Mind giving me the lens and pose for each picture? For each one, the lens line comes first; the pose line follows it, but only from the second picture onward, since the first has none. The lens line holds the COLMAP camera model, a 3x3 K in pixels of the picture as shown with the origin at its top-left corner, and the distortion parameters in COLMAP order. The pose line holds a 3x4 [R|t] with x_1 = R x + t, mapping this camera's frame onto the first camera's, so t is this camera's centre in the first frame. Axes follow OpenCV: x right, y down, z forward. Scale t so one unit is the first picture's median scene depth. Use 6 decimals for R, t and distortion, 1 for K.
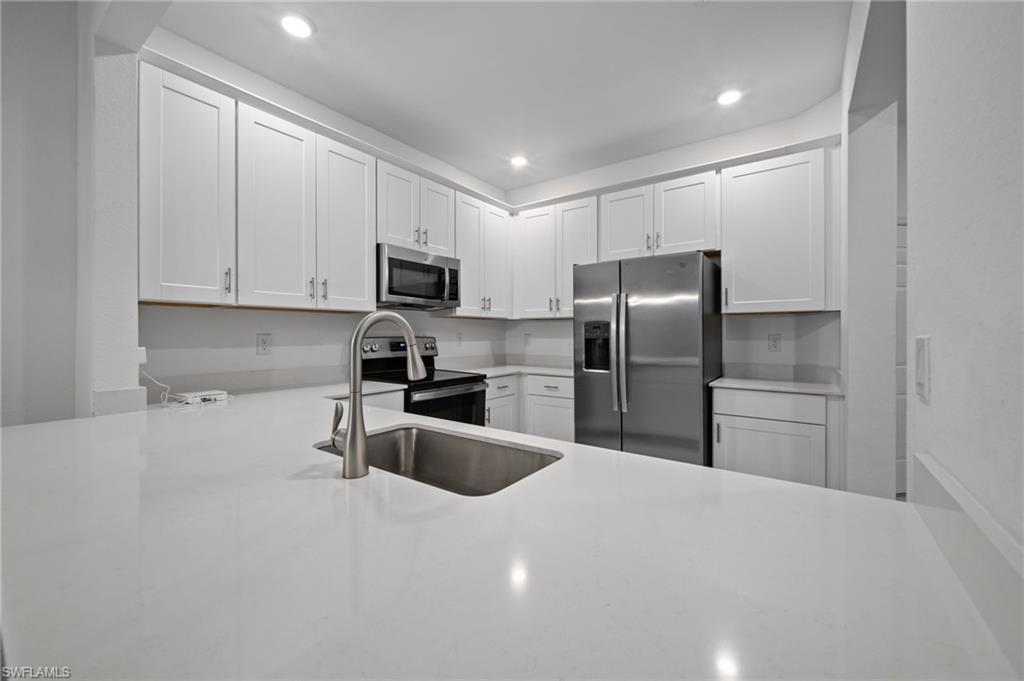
lens RADIAL K [[404.8, 0, 515.8], [0, 404.8, 335.7], [0, 0, 1]] dist [-0.000161, -0.000130]
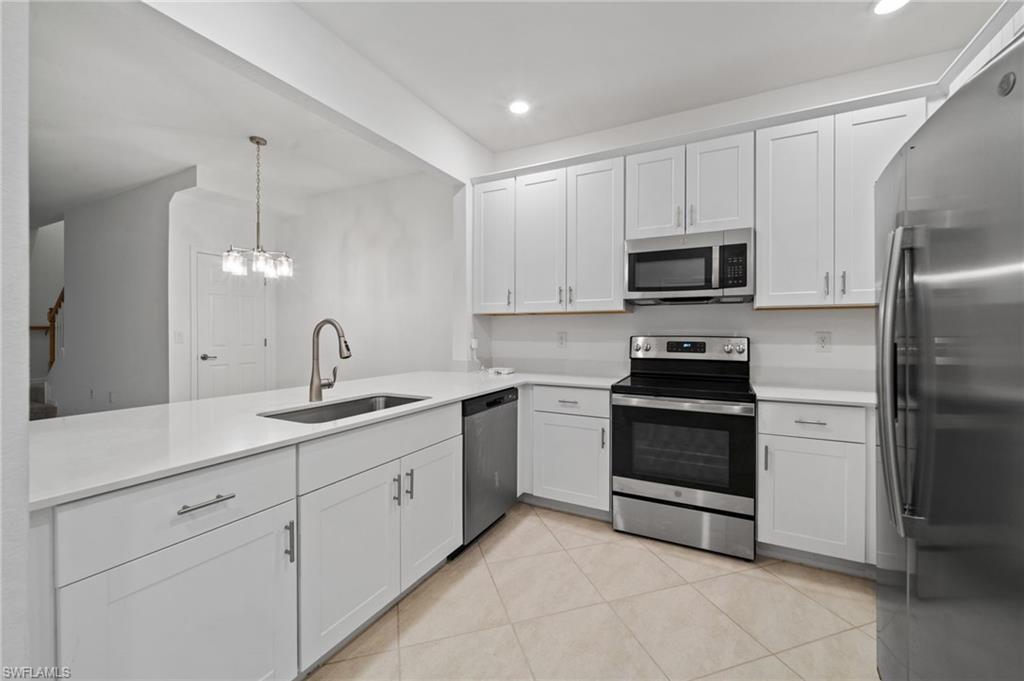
lens RADIAL K [[404.8, 0, 515.8], [0, 404.8, 335.7], [0, 0, 1]] dist [-0.000161, -0.000130]
pose [[0.139389, 0.009358, -0.990193, 0.609972], [-0.005009, 0.999949, 0.008745, -0.004201], [0.990225, 0.003741, 0.139429, 0.598129]]
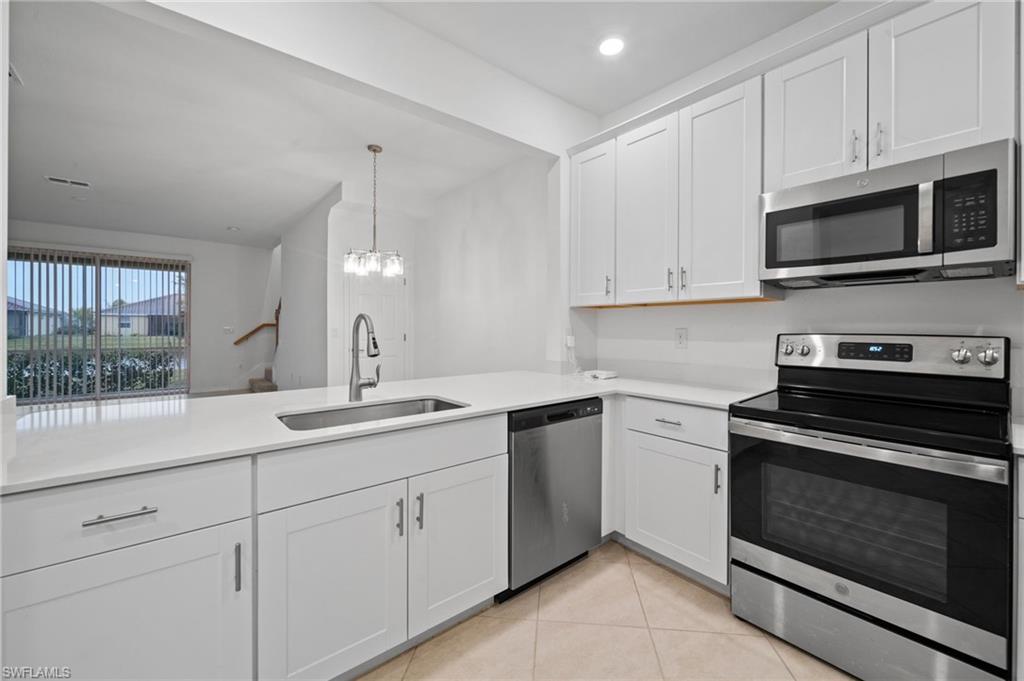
lens RADIAL K [[408.3, 0, 515.2], [0, 408.3, 330.2], [0, 0, 1]] dist [-0.000947, -0.000302]
pose [[-0.260708, 0.005642, -0.965401, 0.442224], [-0.004717, 0.999964, 0.007118, -0.004602], [0.965406, 0.006410, -0.260672, 0.778355]]
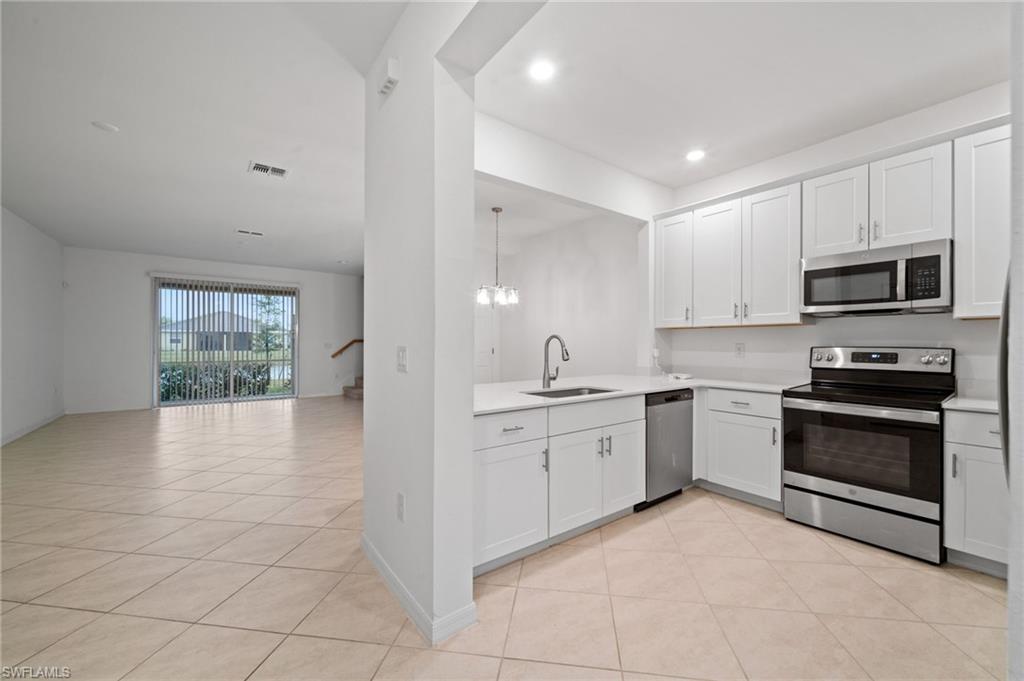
lens RADIAL K [[401.7, 0, 514.6], [0, 401.7, 344.4], [0, 0, 1]] dist [-0.000846, -0.000165]
pose [[-0.302472, 0.003891, -0.953150, 0.917800], [-0.003209, 0.999982, 0.005101, -0.005405], [0.953153, 0.004602, -0.302454, 0.596106]]
